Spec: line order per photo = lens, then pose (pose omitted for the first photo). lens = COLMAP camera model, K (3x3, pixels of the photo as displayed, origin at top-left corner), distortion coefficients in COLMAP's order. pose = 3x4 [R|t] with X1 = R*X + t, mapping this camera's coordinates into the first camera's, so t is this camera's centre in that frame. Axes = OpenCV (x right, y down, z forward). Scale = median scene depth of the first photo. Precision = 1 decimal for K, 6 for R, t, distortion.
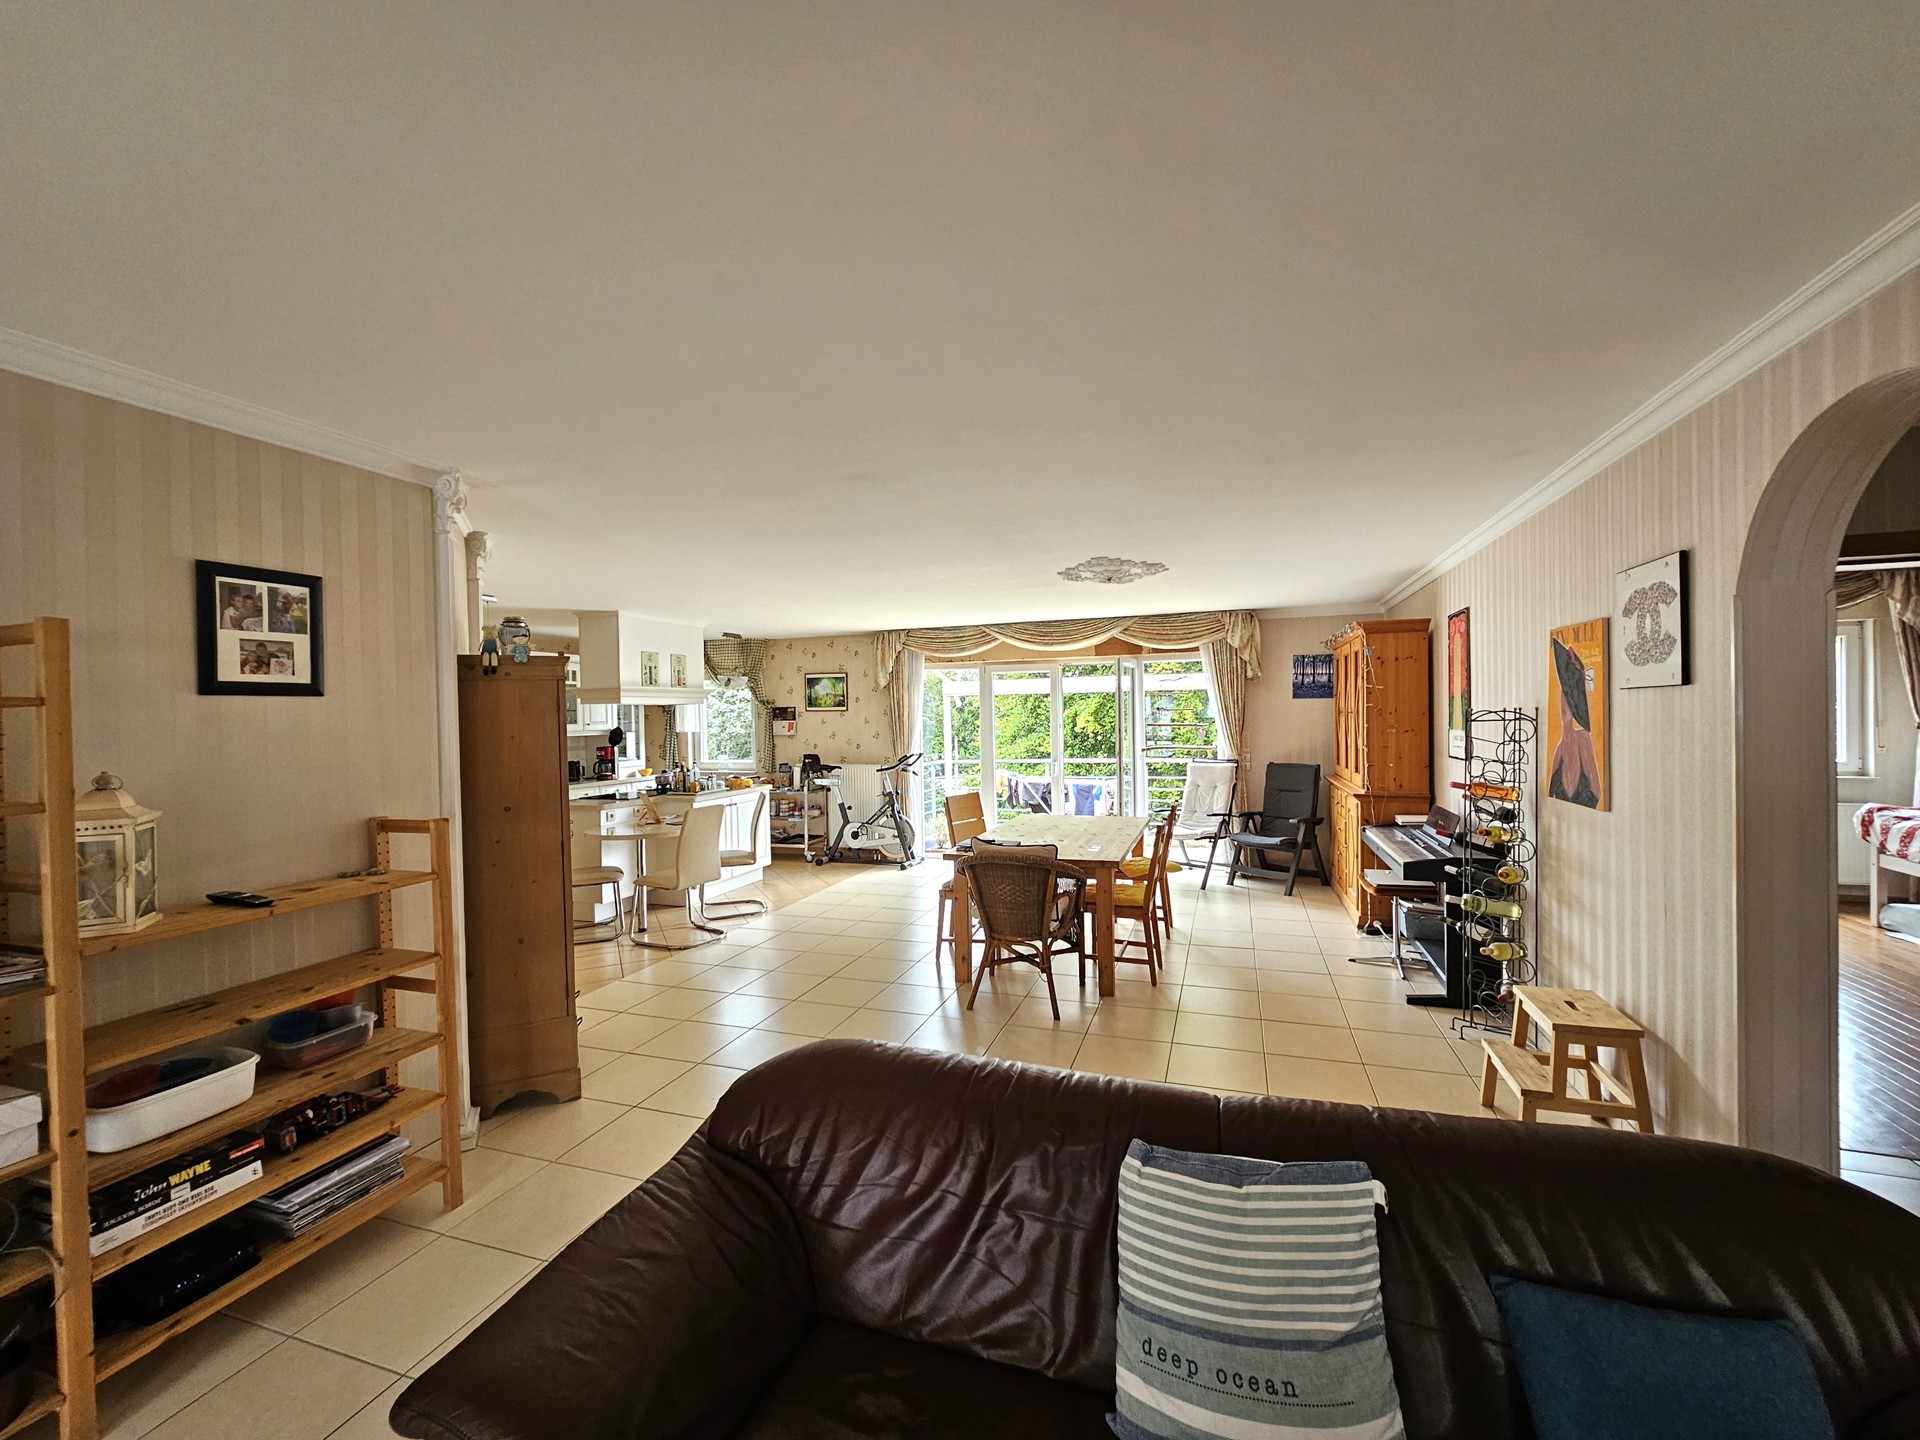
lens RADIAL K [[777.0, 0, 962.0], [0, 777.0, 723.9], [0, 0, 1]] dist [-0.002204, -0.000056]
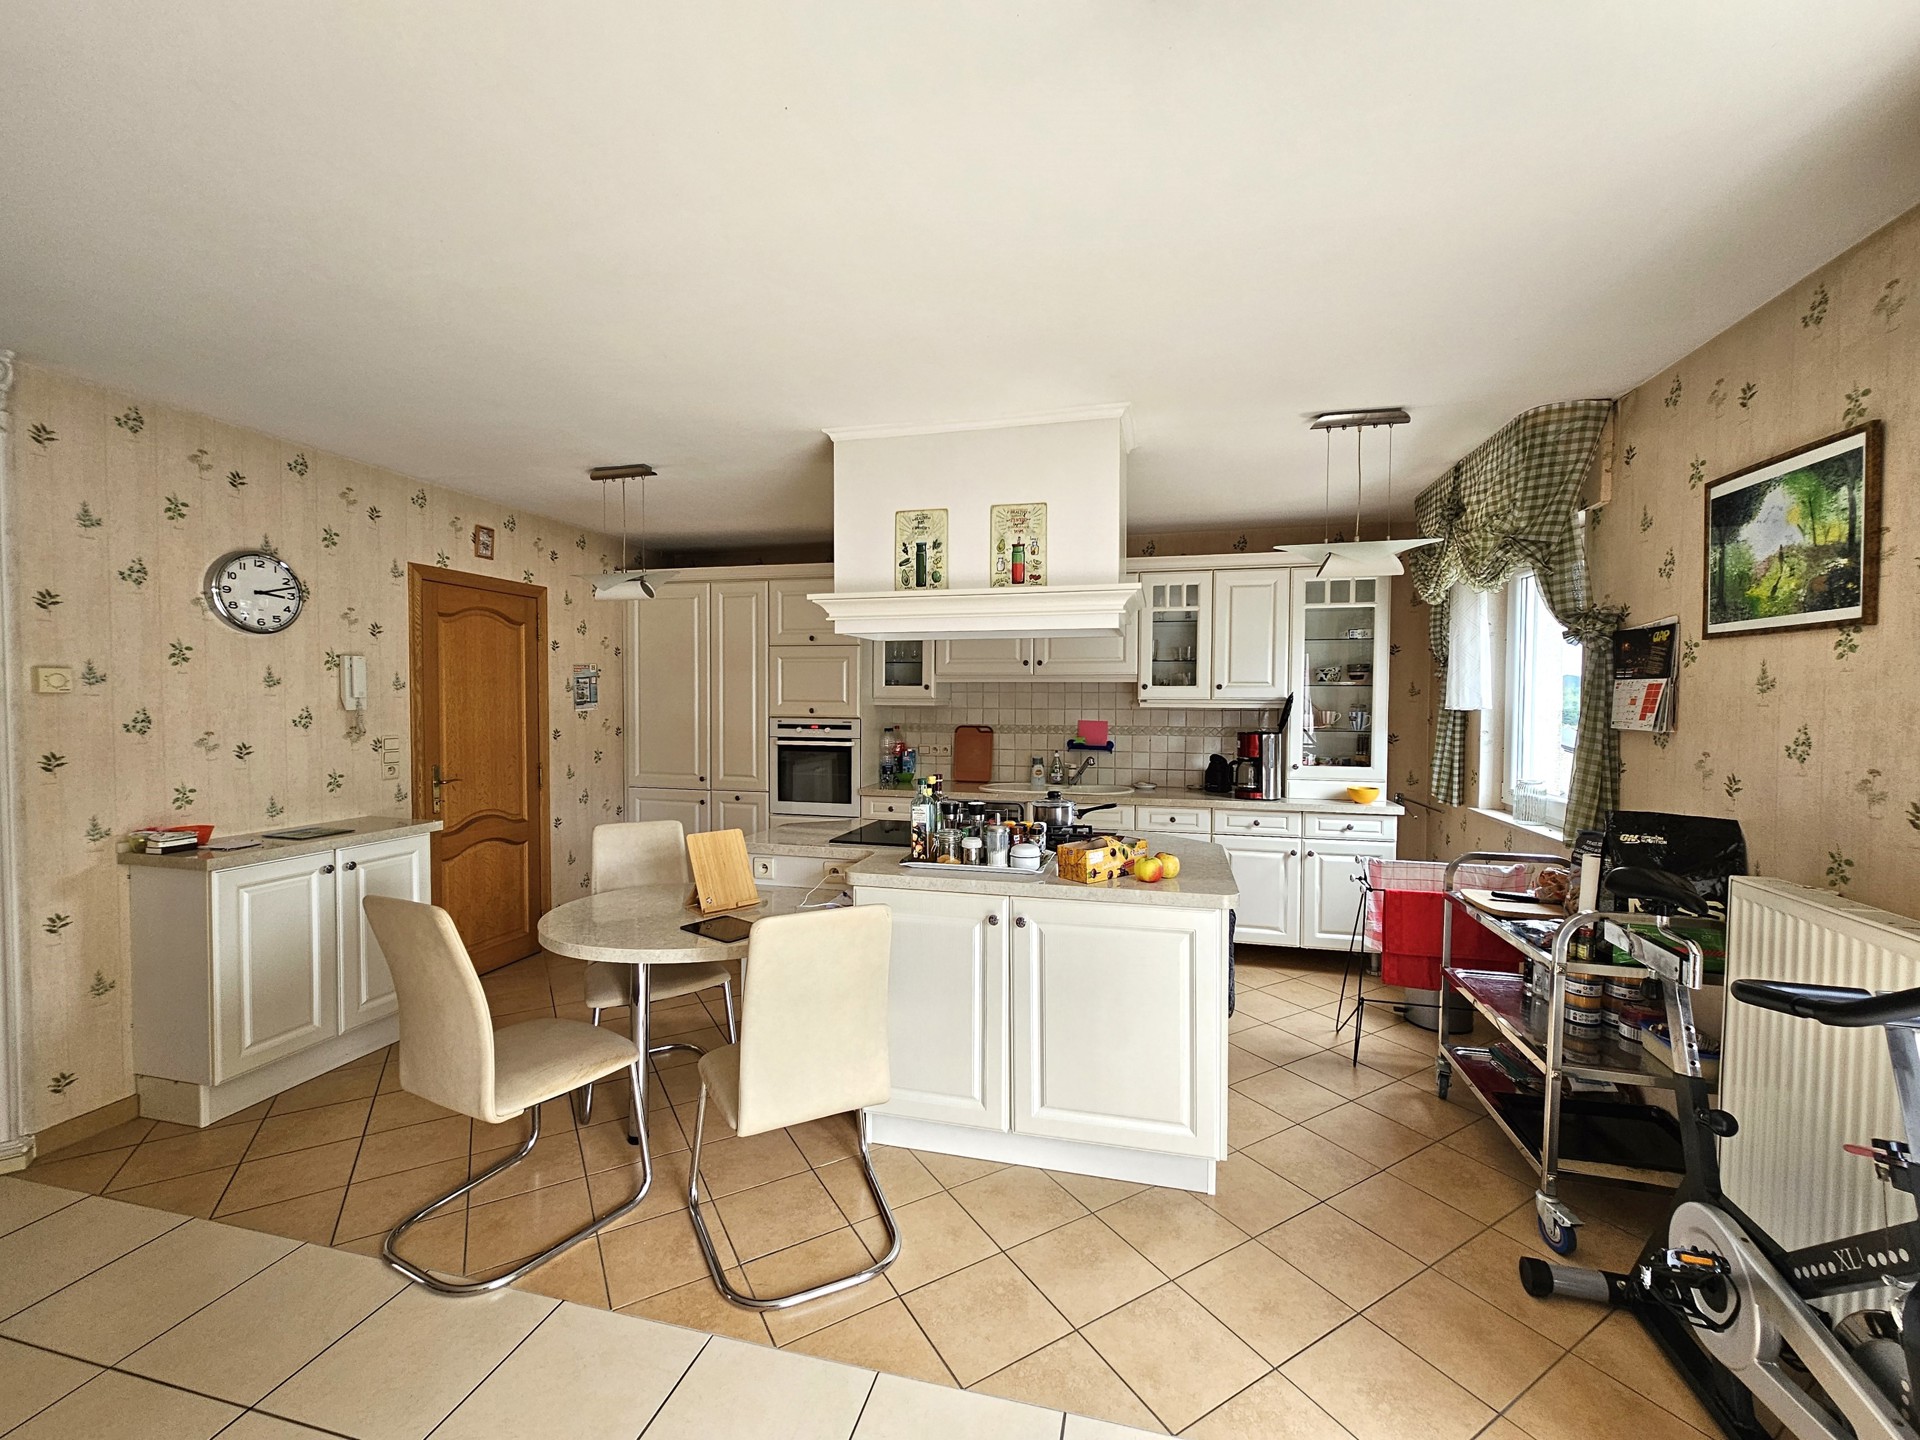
lens RADIAL K [[777.0, 0, 966.7], [0, 777.0, 722.0], [0, 0, 1]] dist [-0.002204, -0.000056]
pose [[0.095709, 0.047736, -0.994264, 0.029075], [-0.016989, 0.998782, 0.046317, 0.003407], [0.995264, 0.012458, 0.096403, 0.935399]]
